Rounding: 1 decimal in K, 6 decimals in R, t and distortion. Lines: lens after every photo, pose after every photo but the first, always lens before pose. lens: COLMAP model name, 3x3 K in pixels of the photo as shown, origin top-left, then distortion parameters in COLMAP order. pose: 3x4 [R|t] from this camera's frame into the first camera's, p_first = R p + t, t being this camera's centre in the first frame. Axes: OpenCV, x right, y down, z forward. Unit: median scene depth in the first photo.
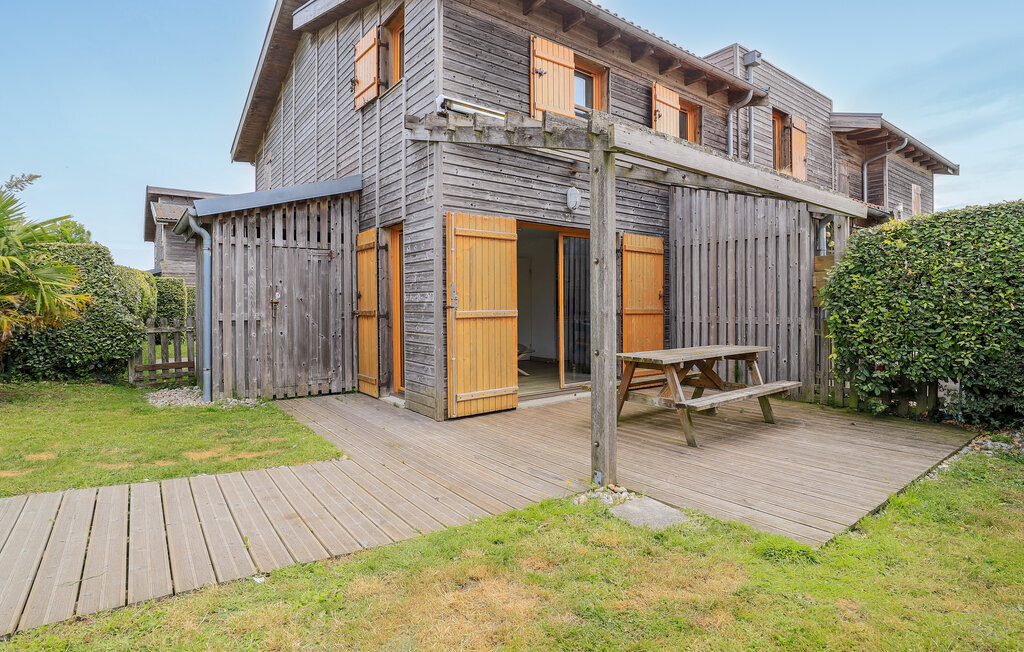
lens RADIAL K [[509.1, 0, 512.2], [0, 509.1, 305.3], [0, 0, 1]] dist [-0.038387, 0.012332]
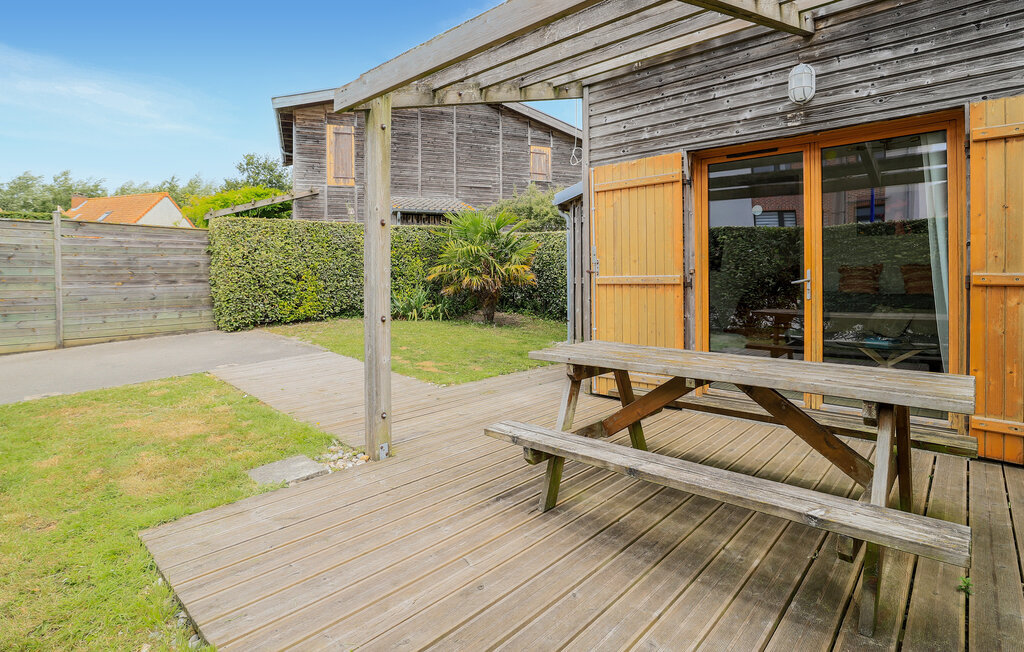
lens RADIAL K [[512.1, 0, 510.1], [0, 512.1, 277.6], [0, 0, 1]] dist [-0.001461, -0.000039]
pose [[0.188285, 0.003587, -0.982108, 0.709063], [-0.001228, 0.999993, 0.003417, 0.010286], [0.982114, 0.000562, 0.188288, 0.636107]]
